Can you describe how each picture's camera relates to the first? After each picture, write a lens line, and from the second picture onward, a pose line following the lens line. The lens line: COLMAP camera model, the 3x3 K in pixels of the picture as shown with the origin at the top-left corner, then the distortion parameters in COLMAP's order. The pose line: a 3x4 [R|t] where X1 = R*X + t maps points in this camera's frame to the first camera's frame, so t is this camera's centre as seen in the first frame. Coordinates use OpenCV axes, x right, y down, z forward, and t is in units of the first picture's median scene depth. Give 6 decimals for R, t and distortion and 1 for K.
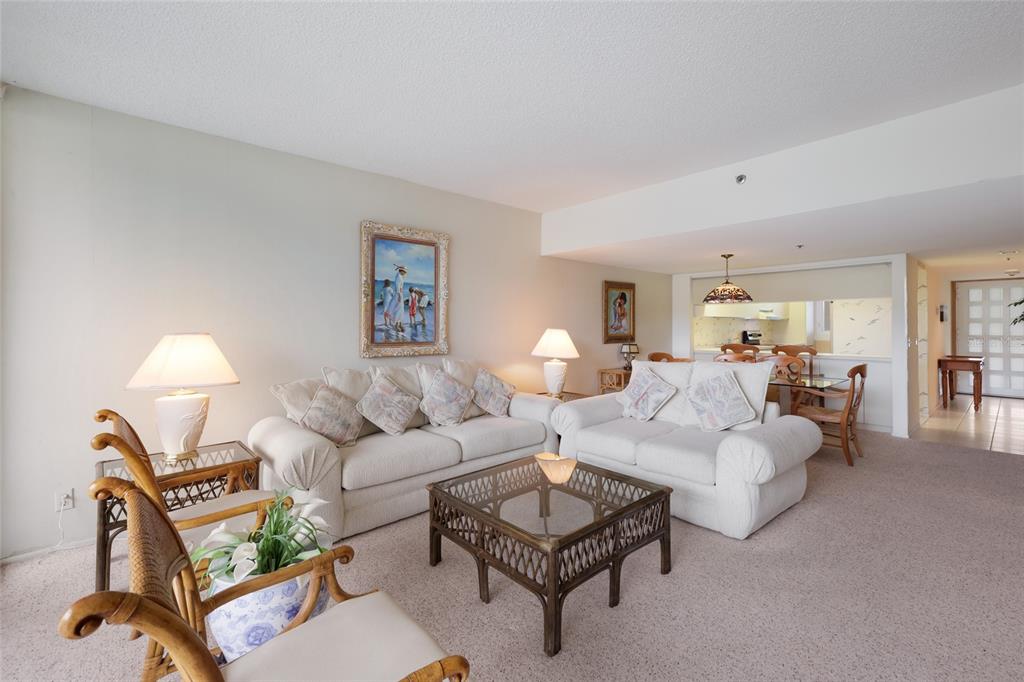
lens RADIAL K [[436.9, 0, 513.3], [0, 436.9, 322.6], [0, 0, 1]] dist [0.009689, -0.000151]
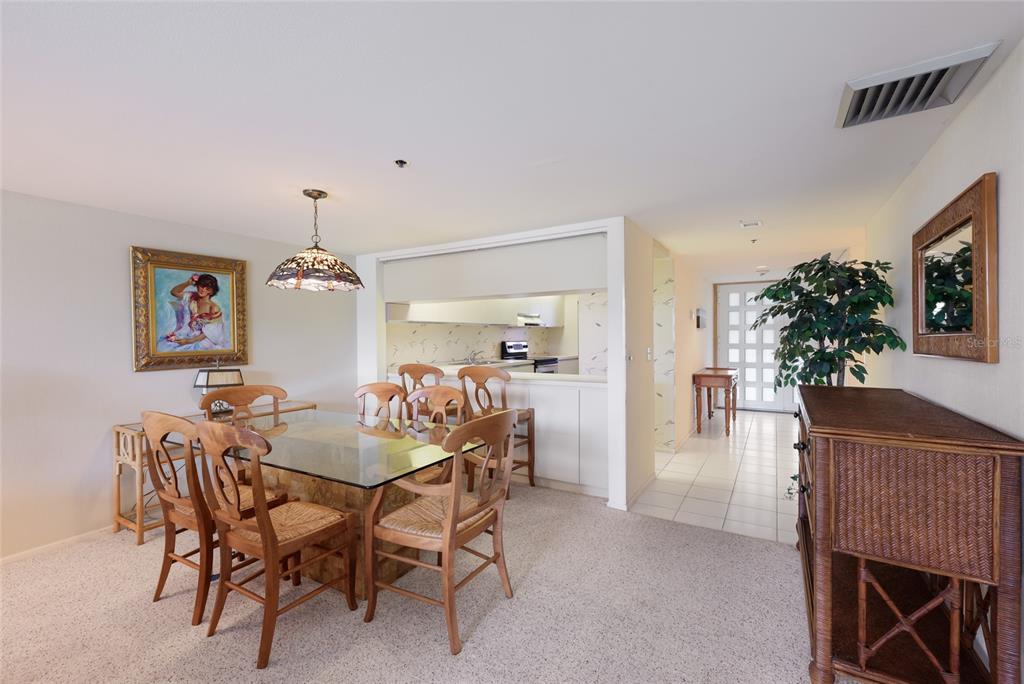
lens RADIAL K [[436.9, 0, 509.8], [0, 436.9, 342.2], [0, 0, 1]] dist [0.009689, -0.000151]
pose [[0.953659, -0.011629, 0.300665, 0.433484], [0.005236, 0.999743, 0.022058, 0.004626], [-0.300844, -0.019461, 0.953475, 0.358720]]
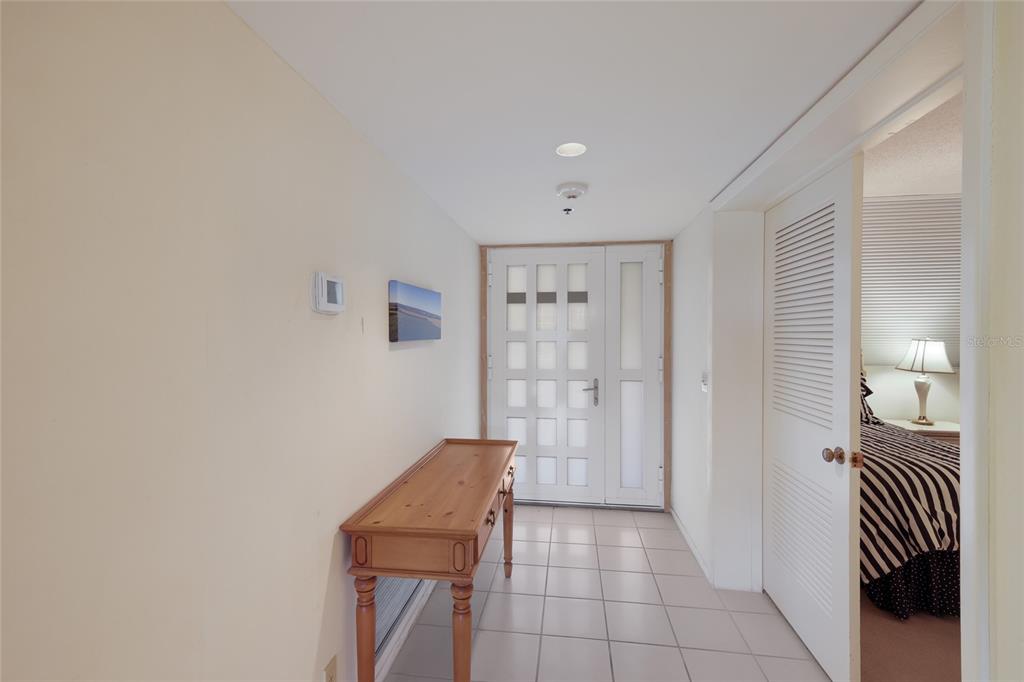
lens RADIAL K [[436.9, 0, 513.6], [0, 436.9, 338.1], [0, 0, 1]] dist [0.009689, -0.000151]
pose [[0.748284, -0.003034, 0.663371, 0.884732], [-0.004356, 0.999946, 0.009486, -0.006434], [-0.663364, -0.009988, 0.748230, 0.785565]]
